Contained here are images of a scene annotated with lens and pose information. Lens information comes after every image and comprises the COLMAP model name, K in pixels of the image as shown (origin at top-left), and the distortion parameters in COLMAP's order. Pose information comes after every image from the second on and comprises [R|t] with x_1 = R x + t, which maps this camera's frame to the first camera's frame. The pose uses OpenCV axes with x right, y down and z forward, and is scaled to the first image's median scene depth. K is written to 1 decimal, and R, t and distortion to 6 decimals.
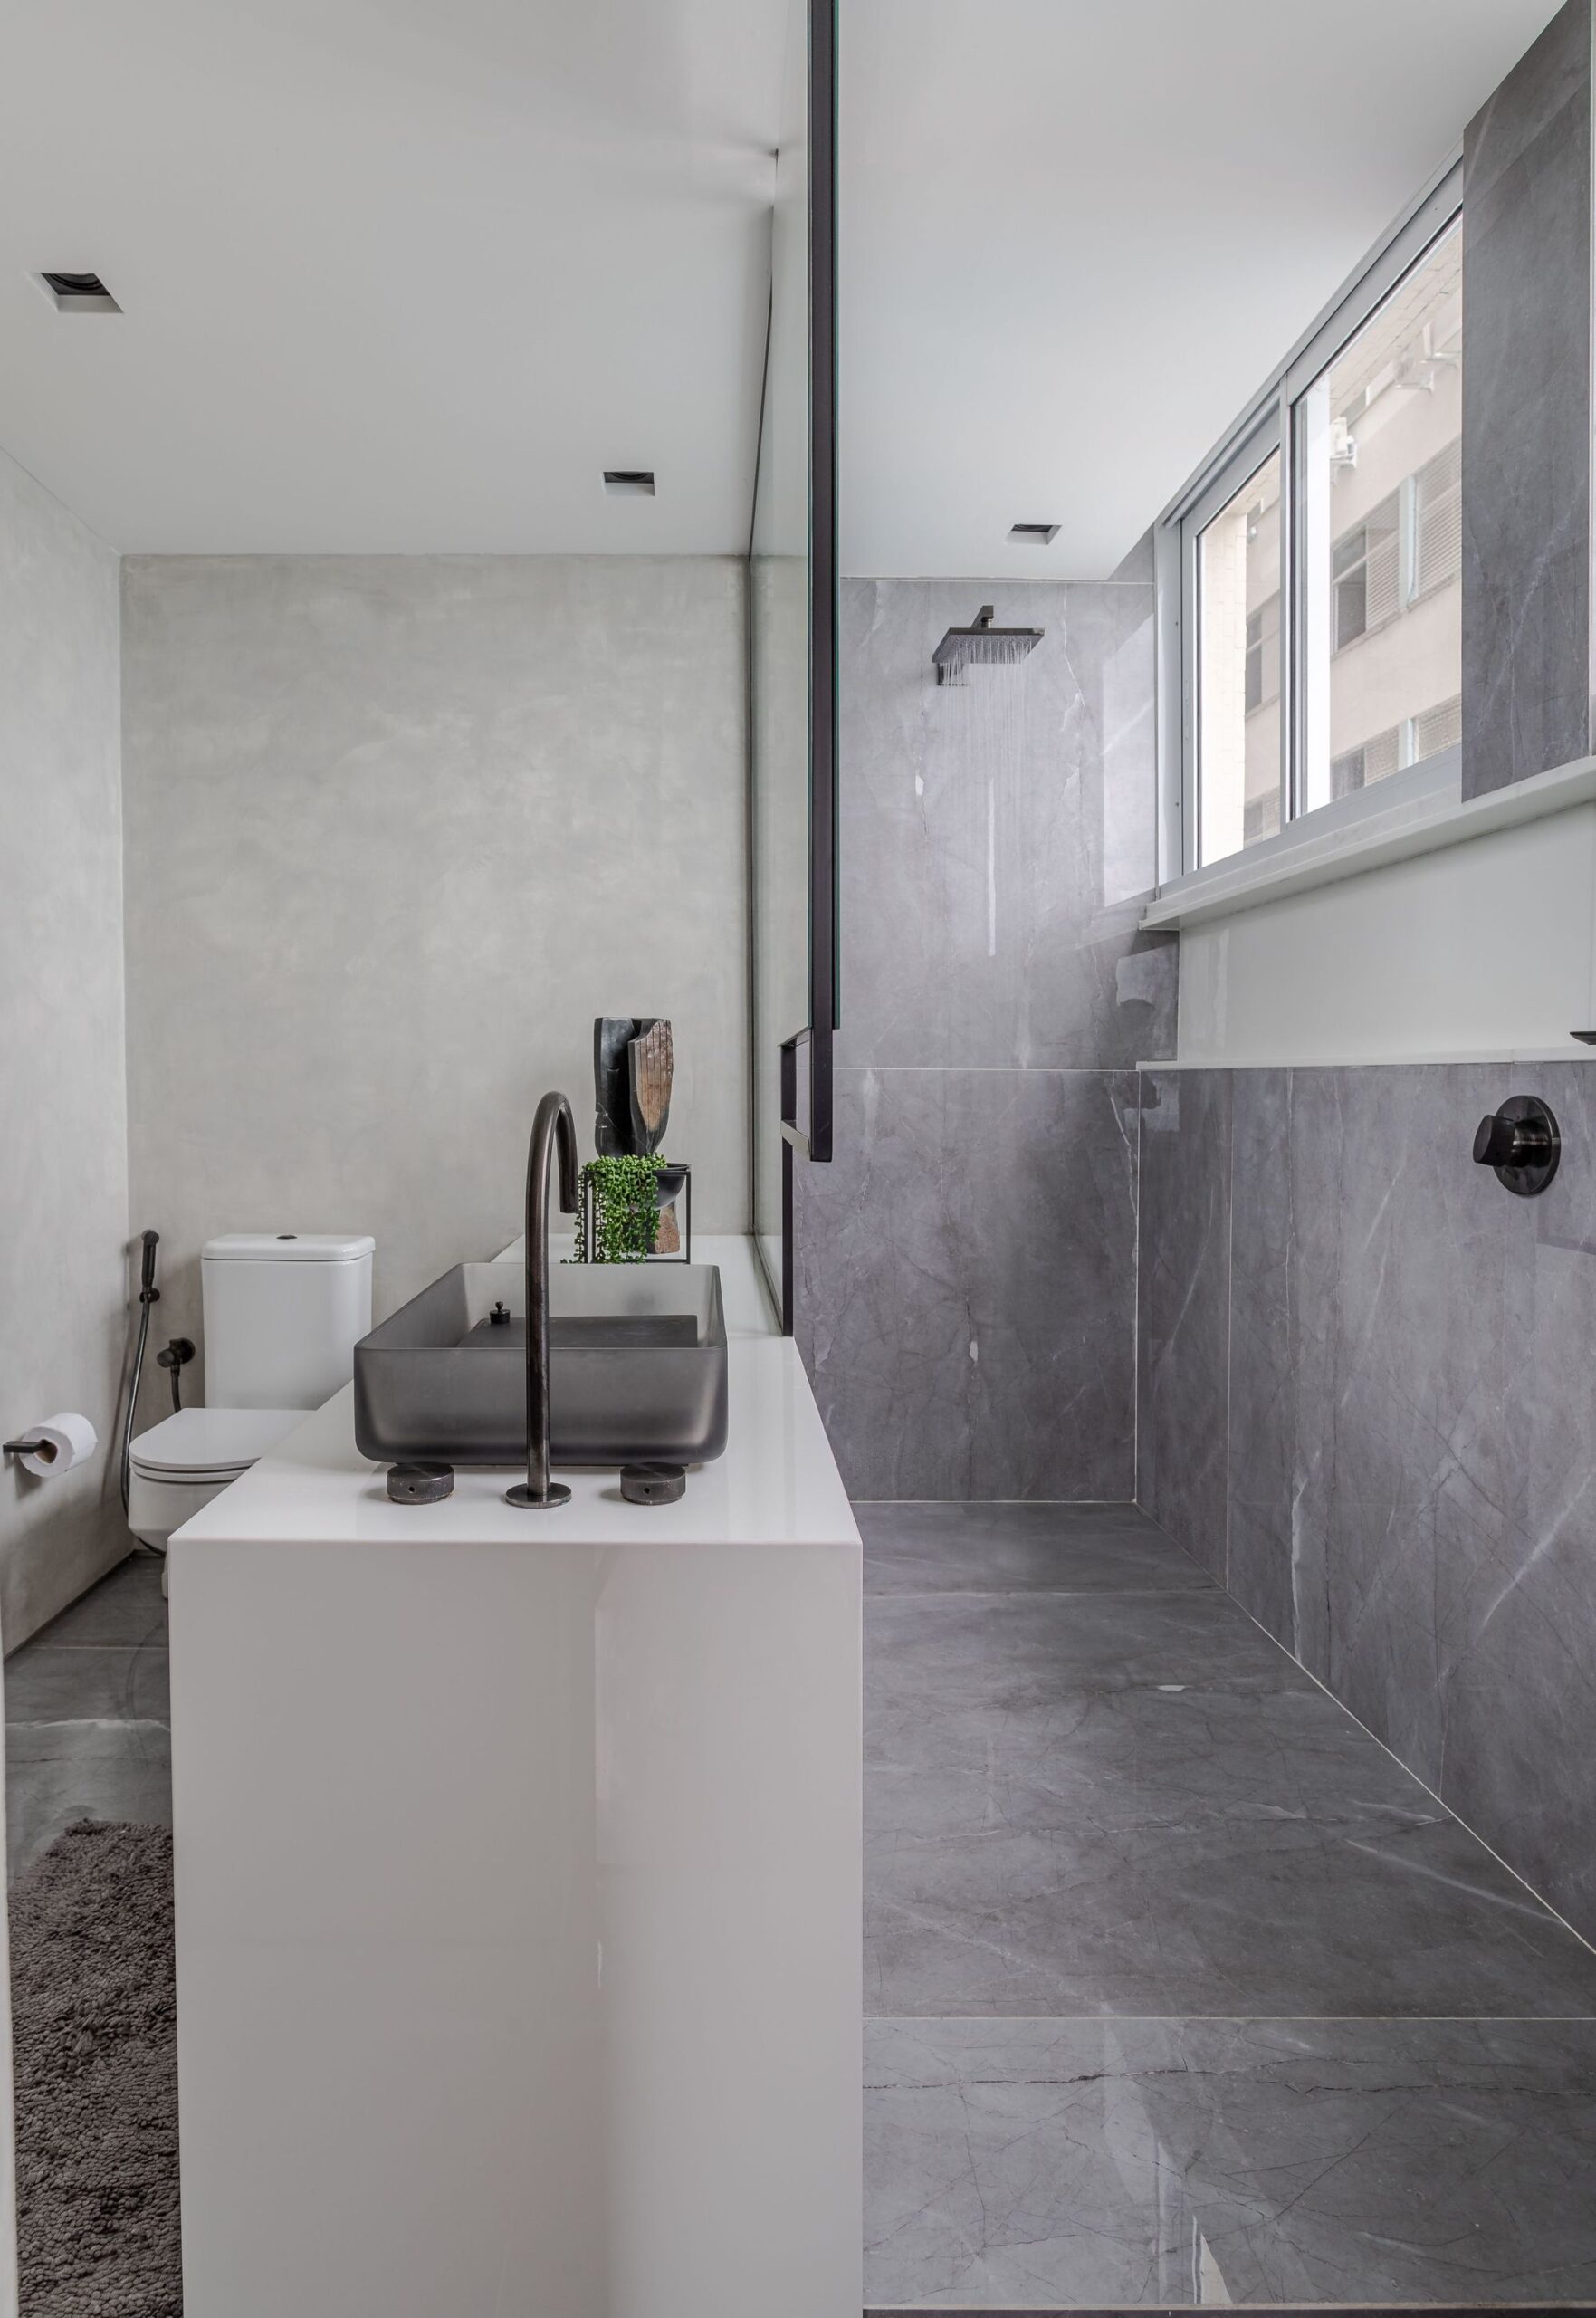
lens RADIAL K [[1340.5, 0, 798.2], [0, 1340.5, 1113.2], [0, 0, 1]] dist [0.001274, 0.000117]
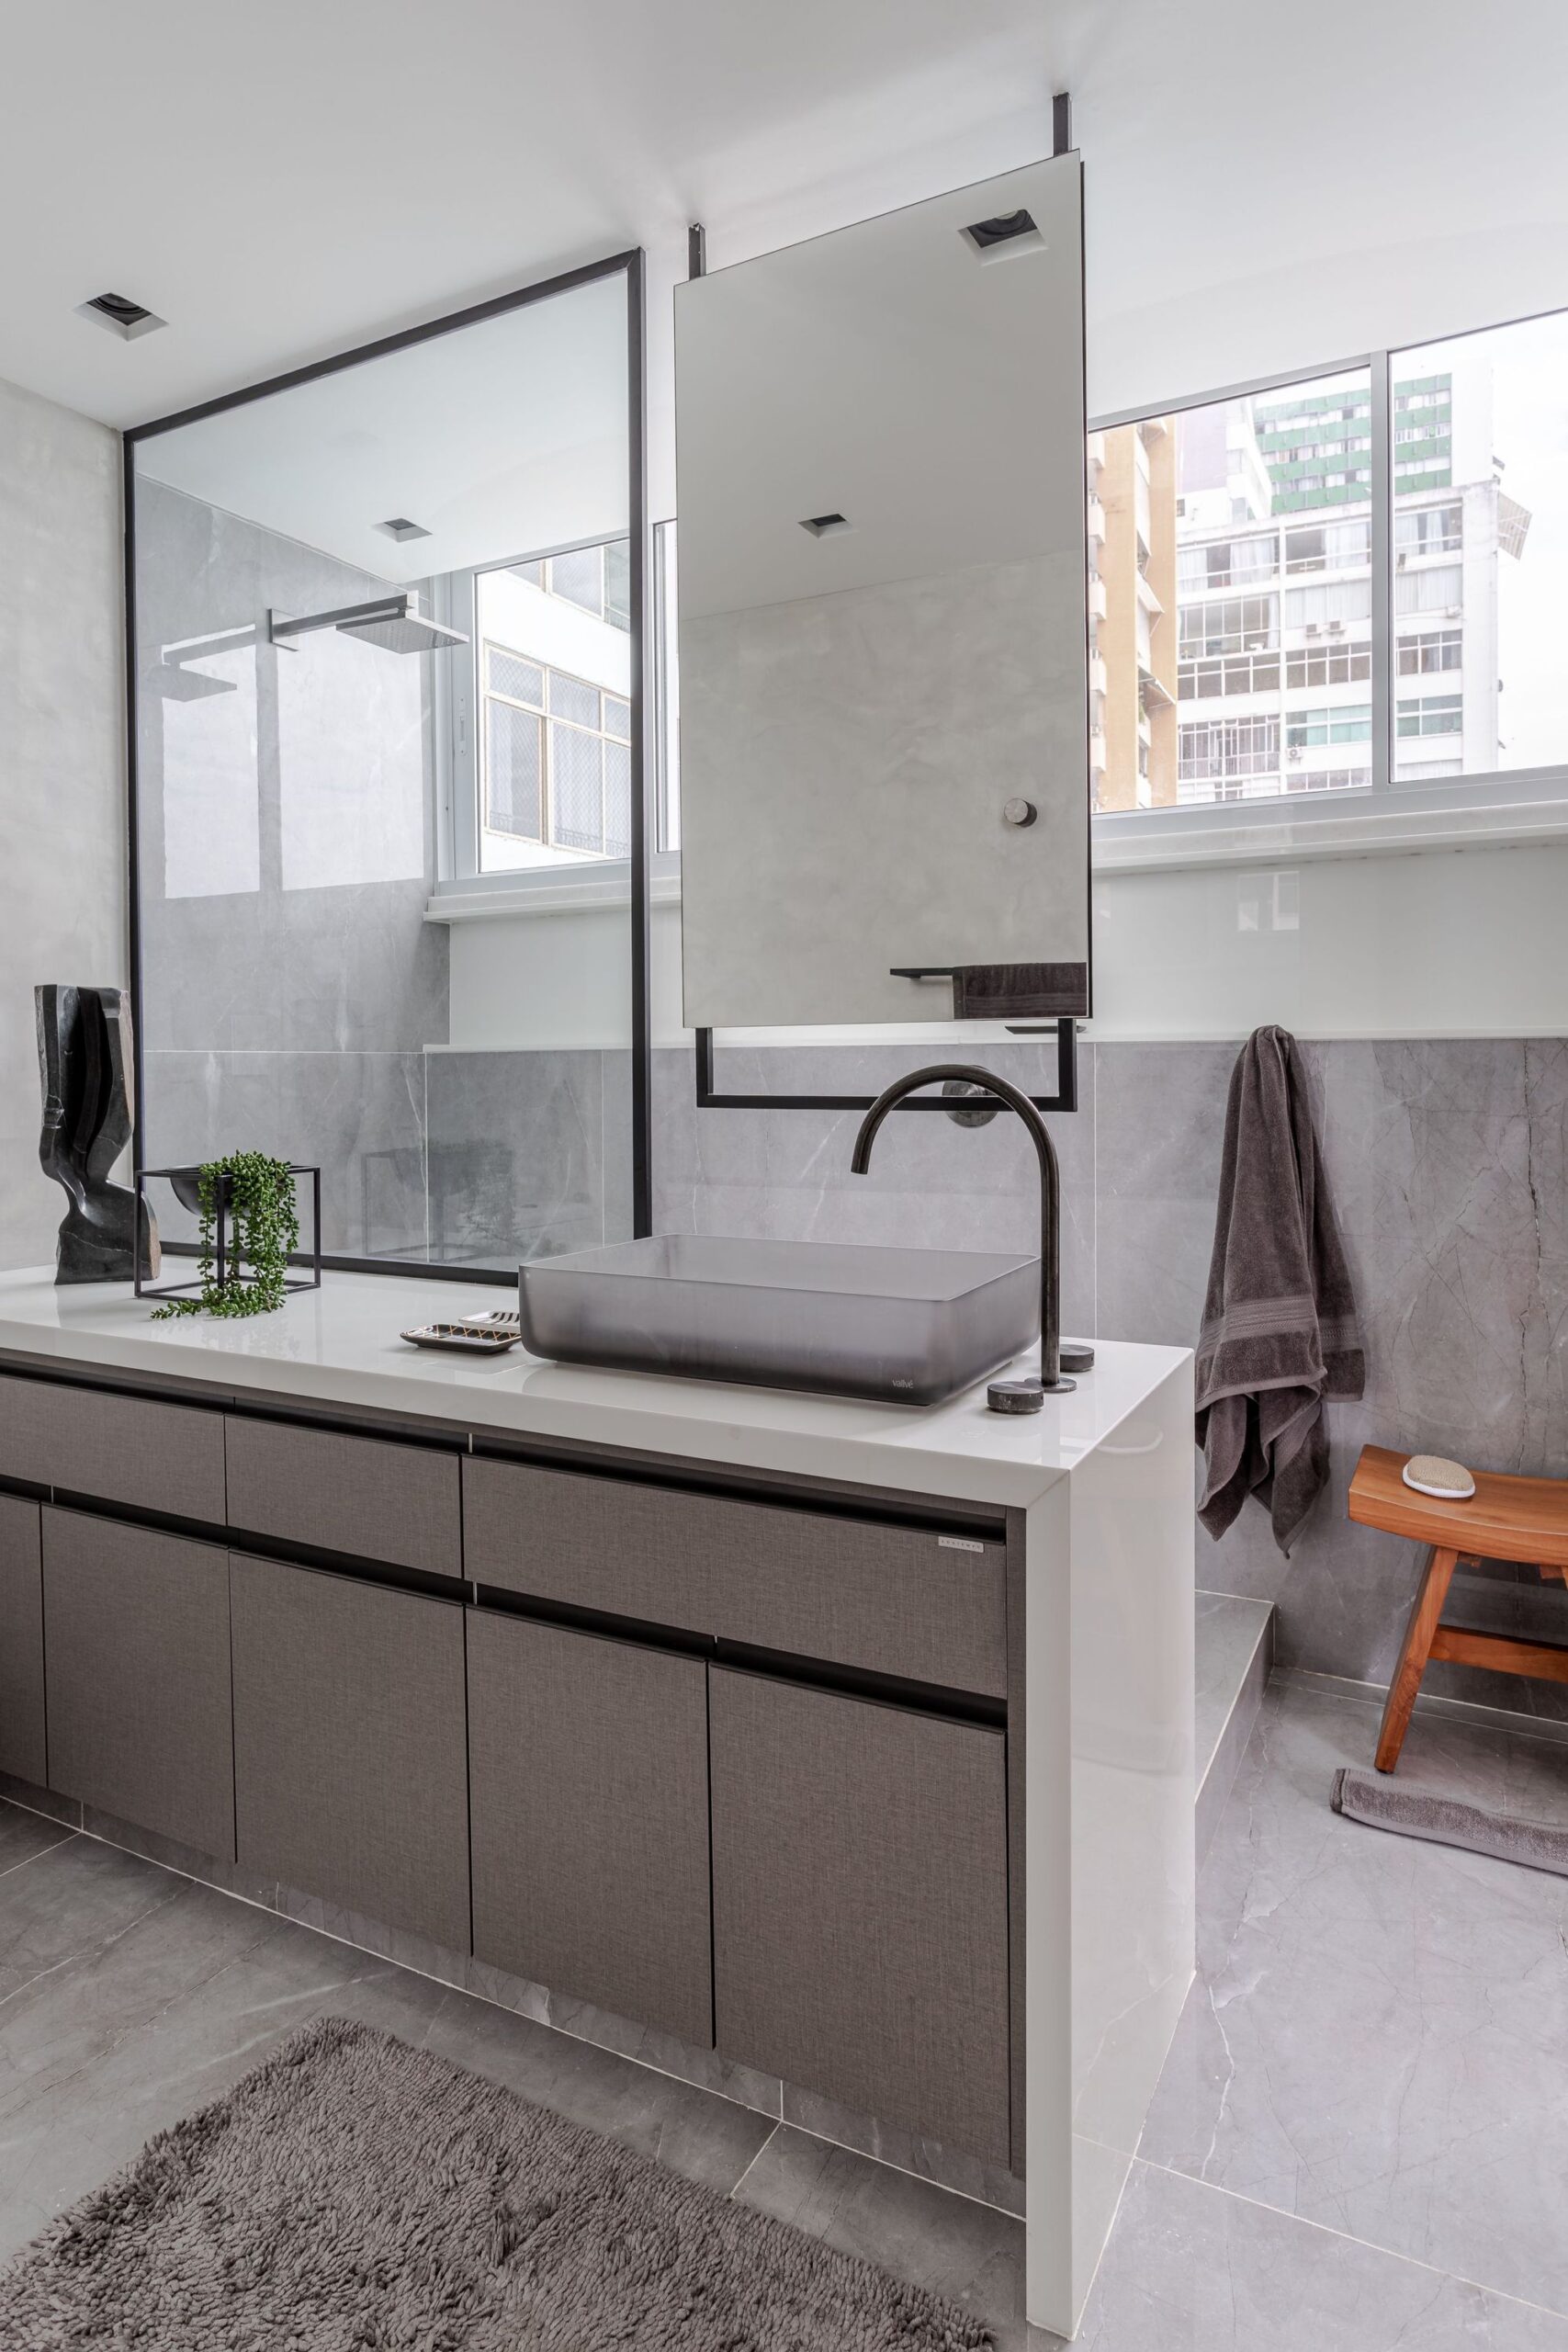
lens RADIAL K [[1348.1, 0, 780.5], [0, 1348.1, 1093.7], [0, 0, 1]] dist [-0.004794, 0.001893]
pose [[0.470036, -0.027527, 0.882218, -0.562922], [0.032155, 0.999384, 0.014050, -0.005425], [-0.882061, 0.021764, 0.470631, 0.245212]]
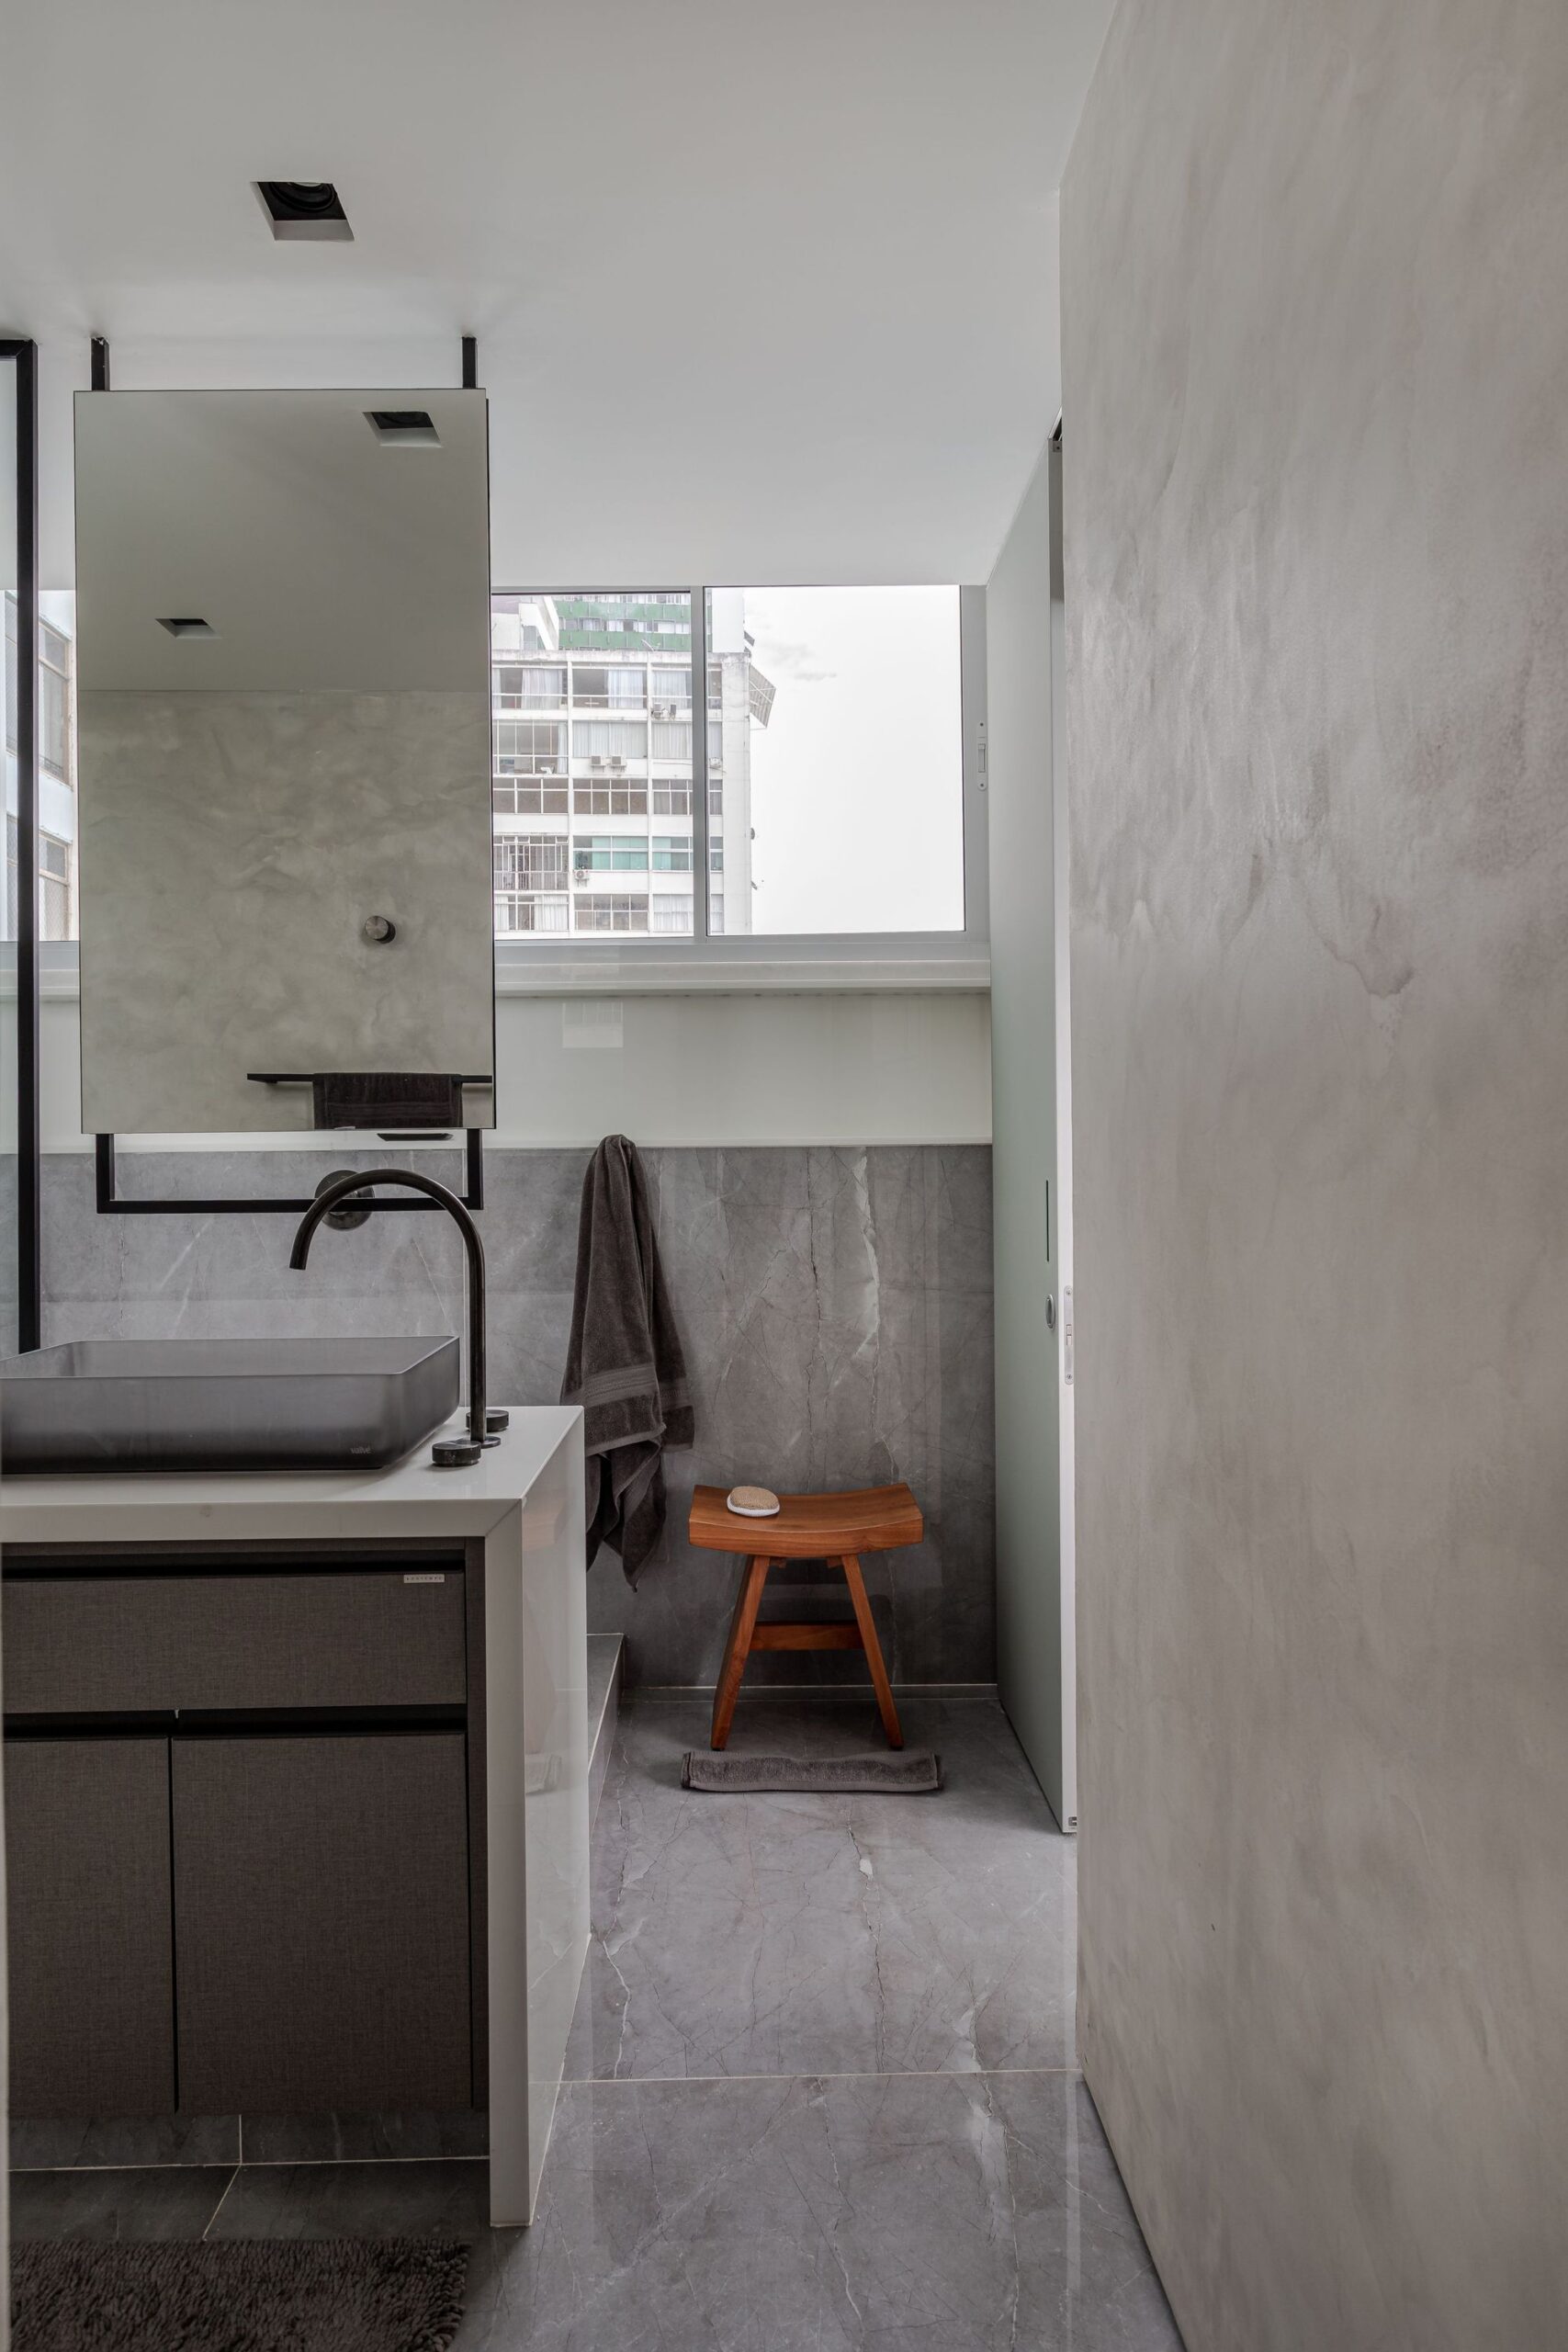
lens RADIAL K [[1387.7, 0, 784.0], [0, 1387.7, 1176.0], [0, 0, 1]] dist [0.000331, 0.014427]
pose [[-0.027673, -0.013844, 0.999521, -0.761799], [0.035411, 0.999263, 0.014820, -0.007860], [-0.998990, 0.035804, -0.027163, 0.295050]]
